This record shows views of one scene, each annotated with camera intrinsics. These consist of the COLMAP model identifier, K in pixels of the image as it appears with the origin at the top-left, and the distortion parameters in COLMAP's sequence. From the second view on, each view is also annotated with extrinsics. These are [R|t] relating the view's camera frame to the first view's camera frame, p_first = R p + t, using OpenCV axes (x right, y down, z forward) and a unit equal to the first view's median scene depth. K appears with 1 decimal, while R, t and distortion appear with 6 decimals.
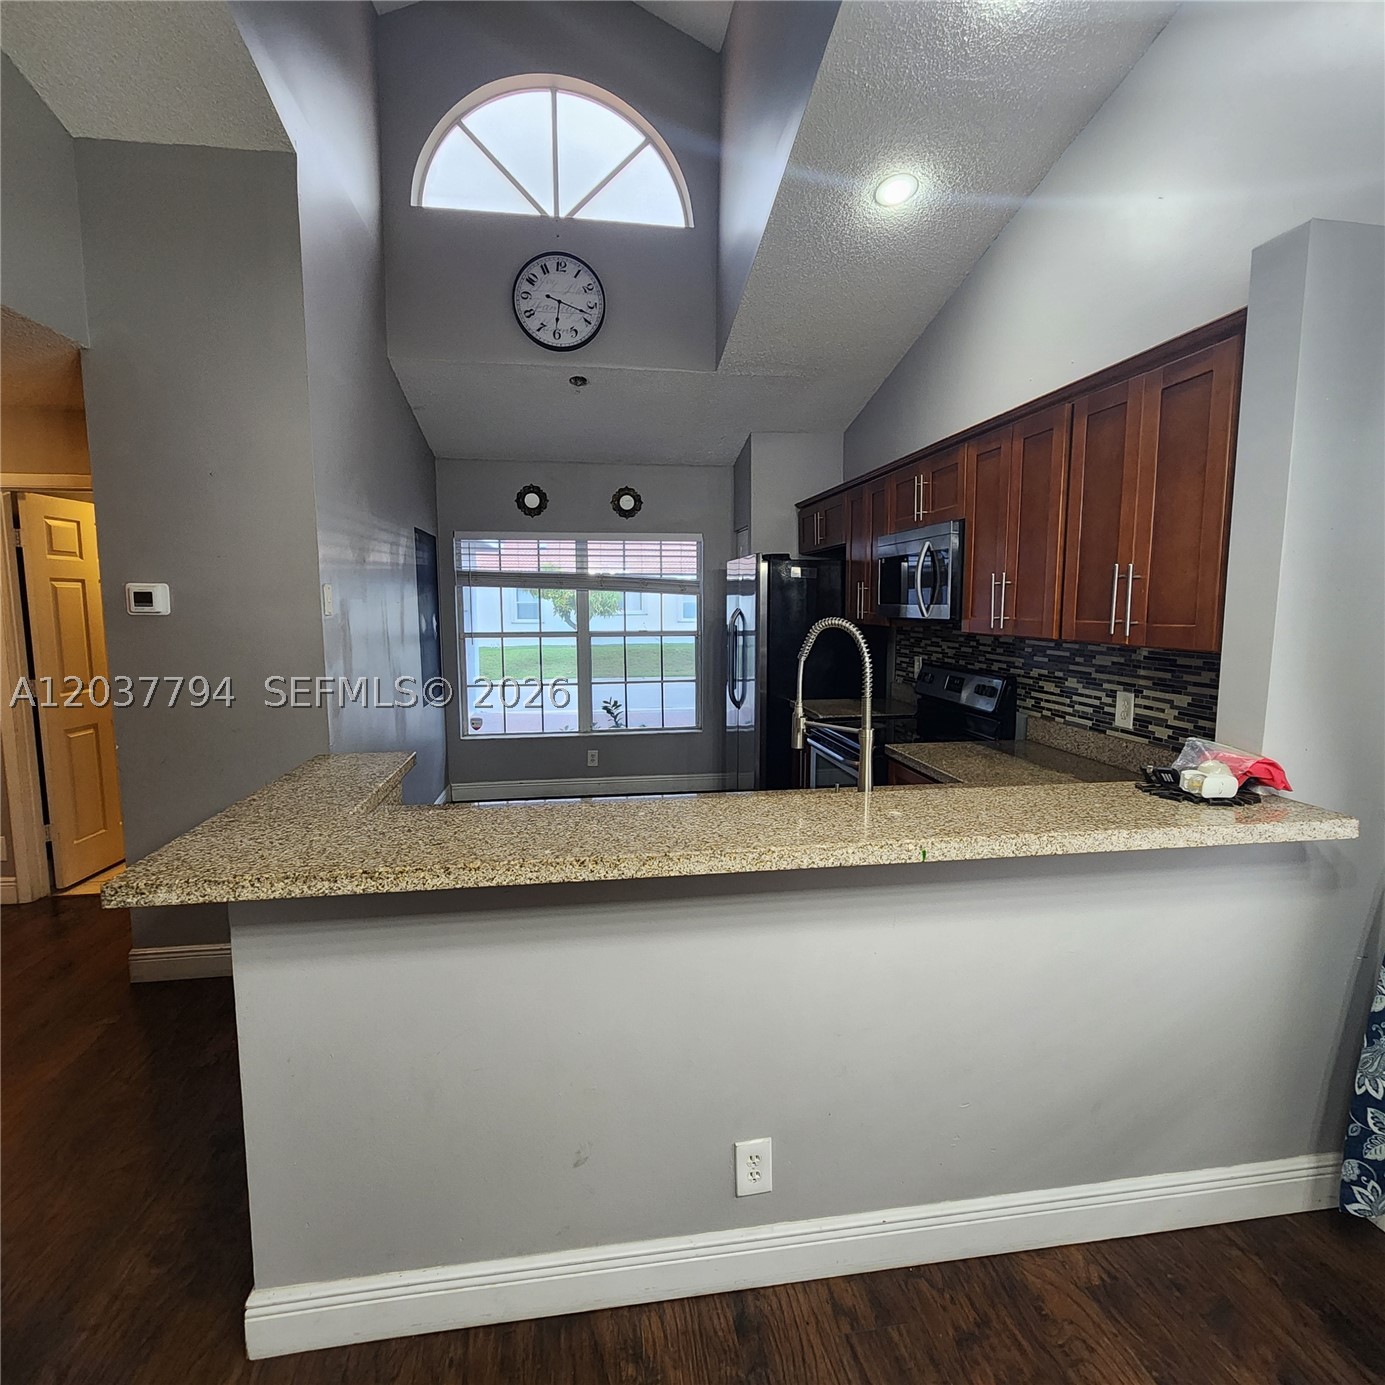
lens RADIAL K [[758.0, 0, 689.9], [0, 758.0, 689.8], [0, 0, 1]] dist [0.006229, -0.003403]
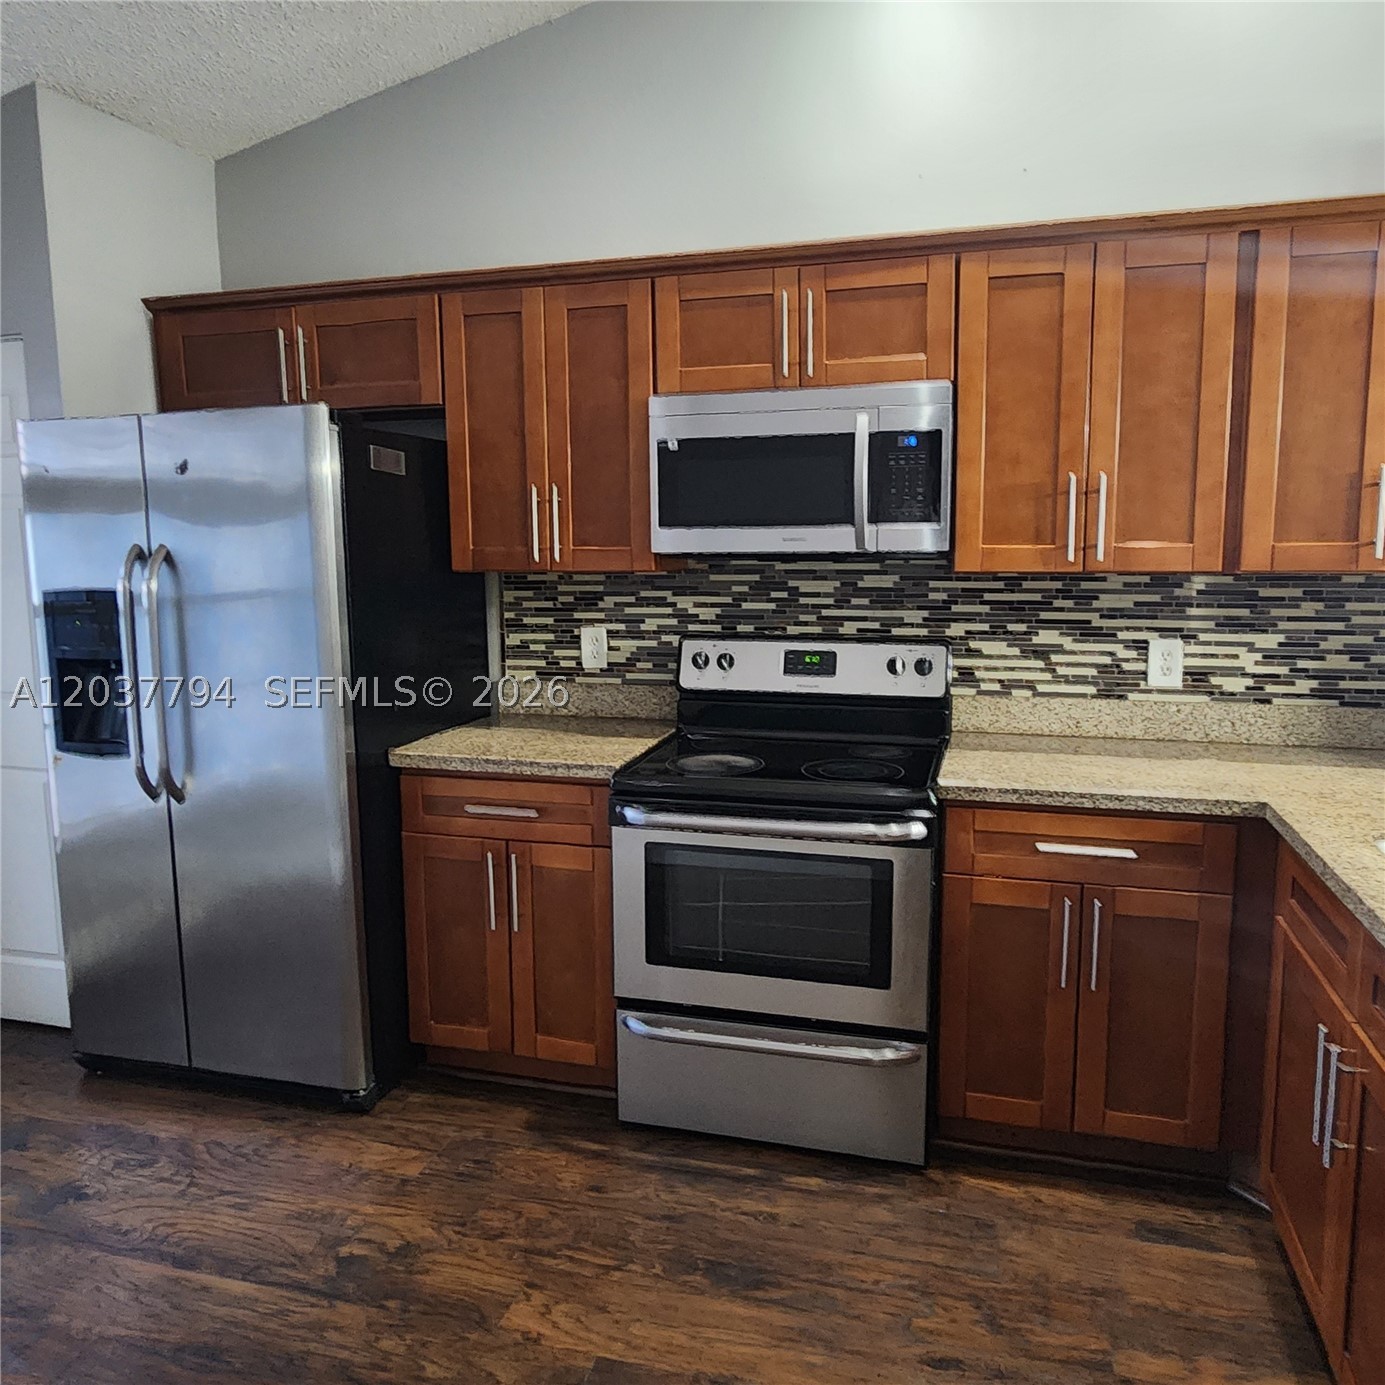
lens RADIAL K [[1072.2, 0, 682.5], [0, 1072.2, 681.2], [0, 0, 1]] dist [0.002919, -0.004229]
pose [[0.422628, -0.121812, 0.898080, -0.319731], [0.113039, 0.990273, 0.081121, -0.052320], [-0.899226, 0.067234, 0.432286, 0.522437]]
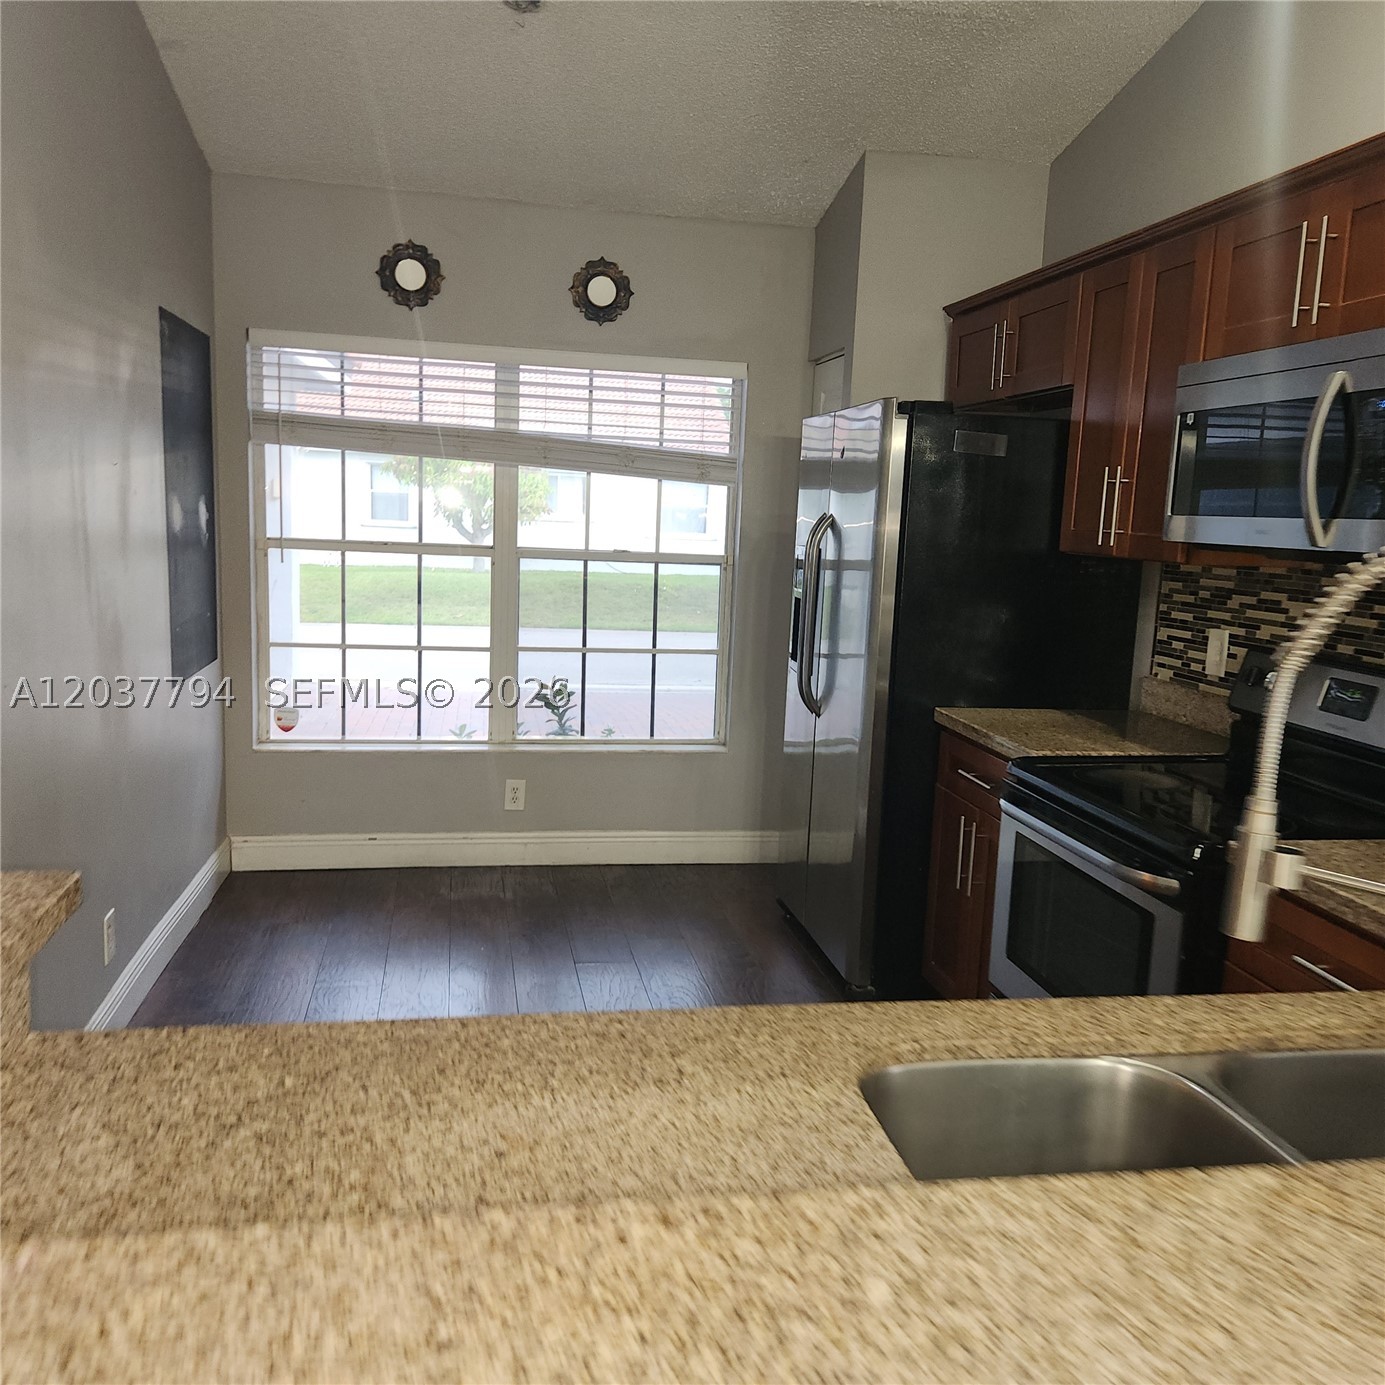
lens RADIAL K [[1238.9, 0, 693.7], [0, 1238.9, 699.7], [0, 0, 1]] dist [0.058697, -0.021488]
pose [[0.998591, 0.039683, 0.035234, -0.047217], [-0.041060, 0.998385, 0.039271, -0.014553], [-0.033618, -0.040663, 0.998607, 0.191384]]
